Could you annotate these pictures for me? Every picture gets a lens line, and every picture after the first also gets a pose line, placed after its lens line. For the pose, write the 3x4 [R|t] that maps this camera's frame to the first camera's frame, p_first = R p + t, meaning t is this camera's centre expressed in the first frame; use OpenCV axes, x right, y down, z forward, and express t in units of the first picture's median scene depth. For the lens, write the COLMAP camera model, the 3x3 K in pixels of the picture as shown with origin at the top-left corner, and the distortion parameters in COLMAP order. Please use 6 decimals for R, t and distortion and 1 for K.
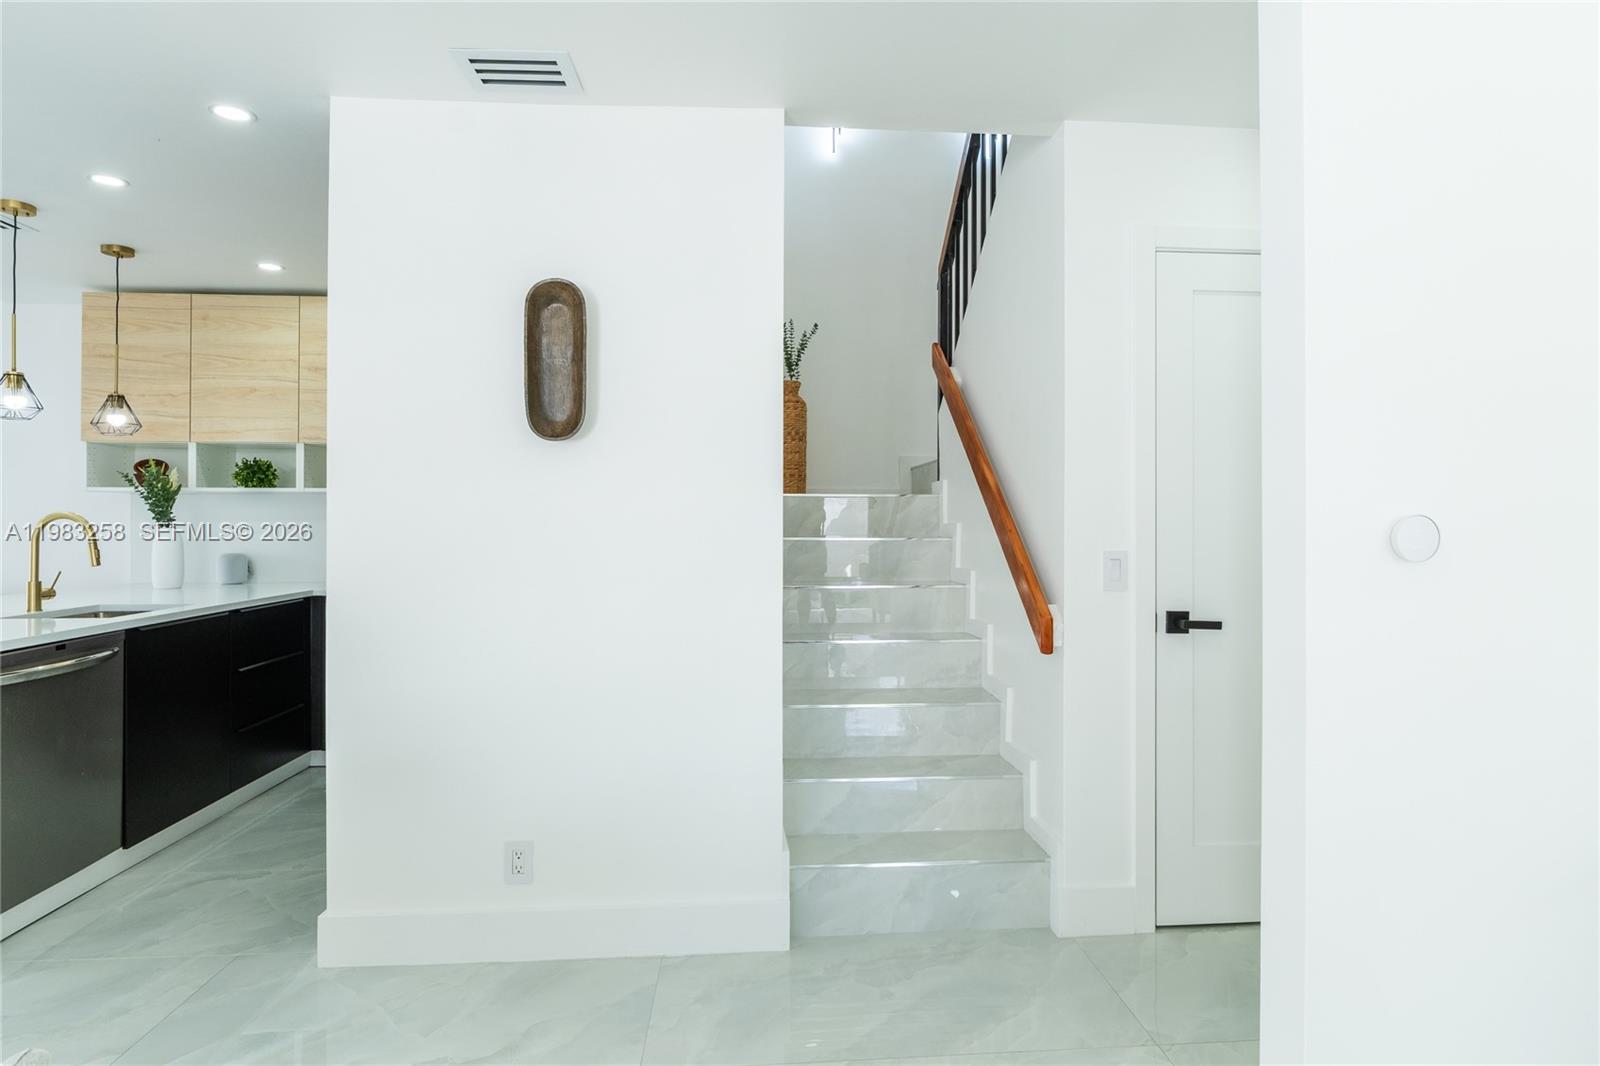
lens RADIAL K [[855.6, 0, 801.3], [0, 855.6, 515.5], [0, 0, 1]] dist [-0.004376, -0.001264]
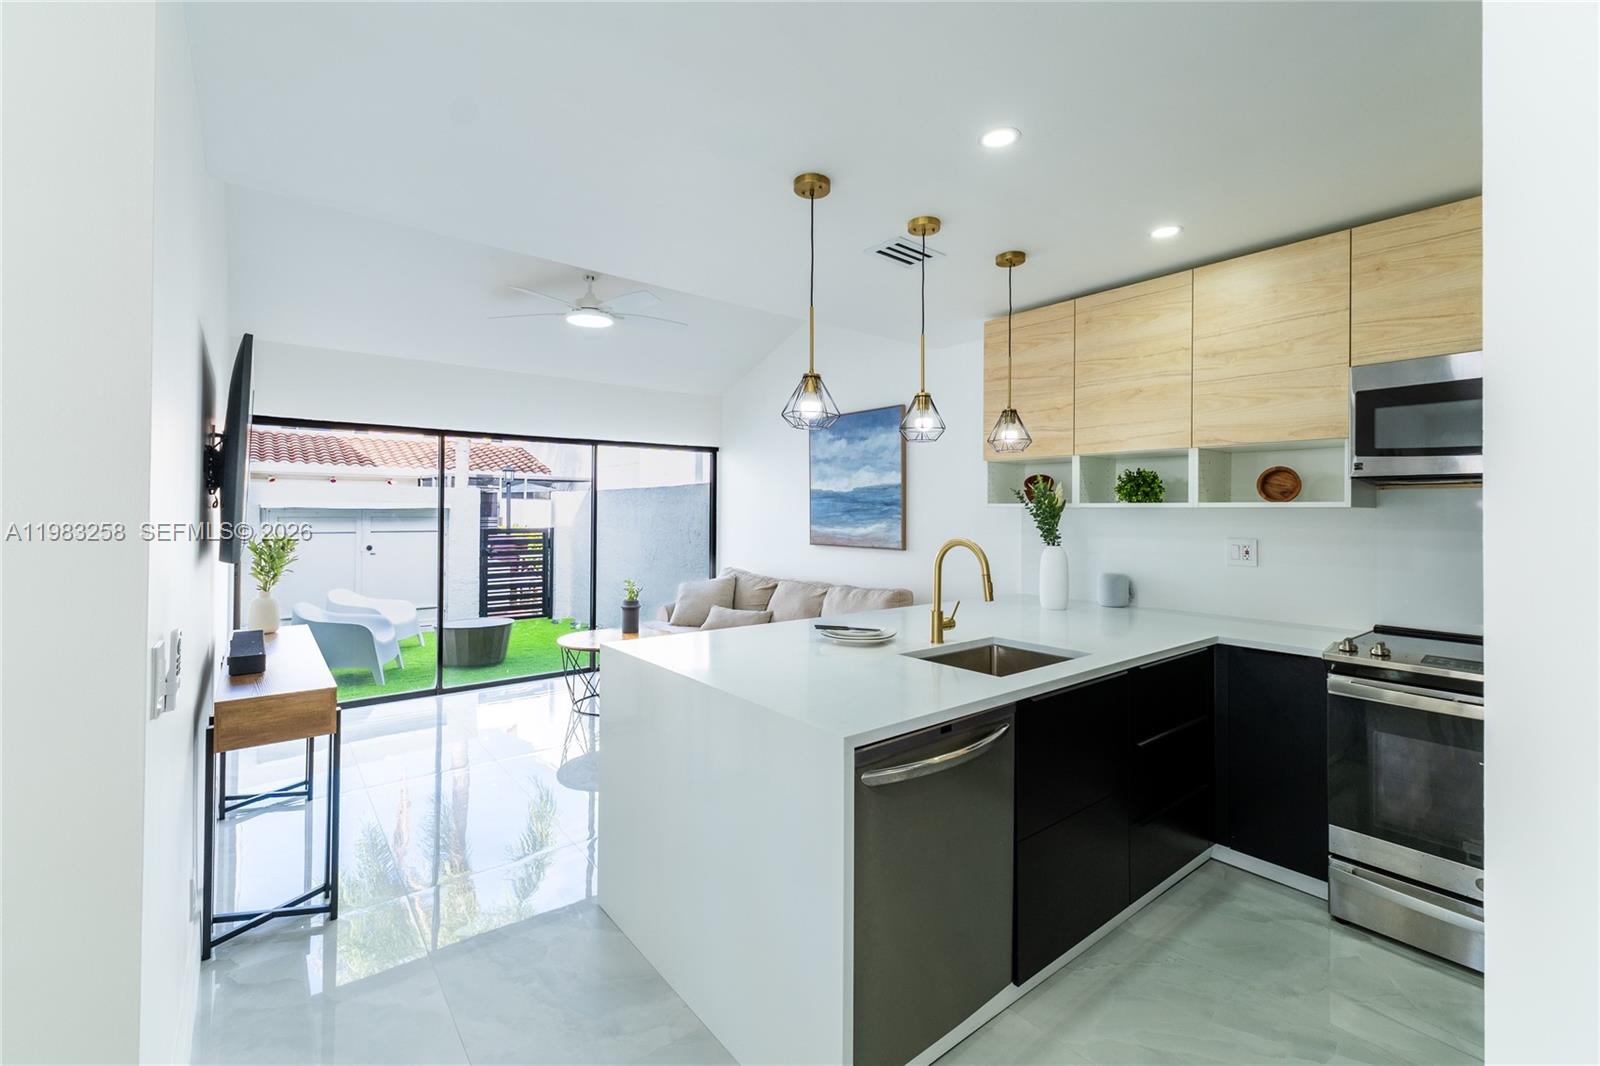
lens RADIAL K [[685.2, 0, 798.2], [0, 685.2, 502.7], [0, 0, 1]] dist [0.000814, 0.000058]
pose [[0.556712, -0.006330, -0.830681, -0.256743], [-0.003265, 0.999947, -0.009808, -0.025157], [0.830699, 0.008172, 0.556662, 0.324876]]
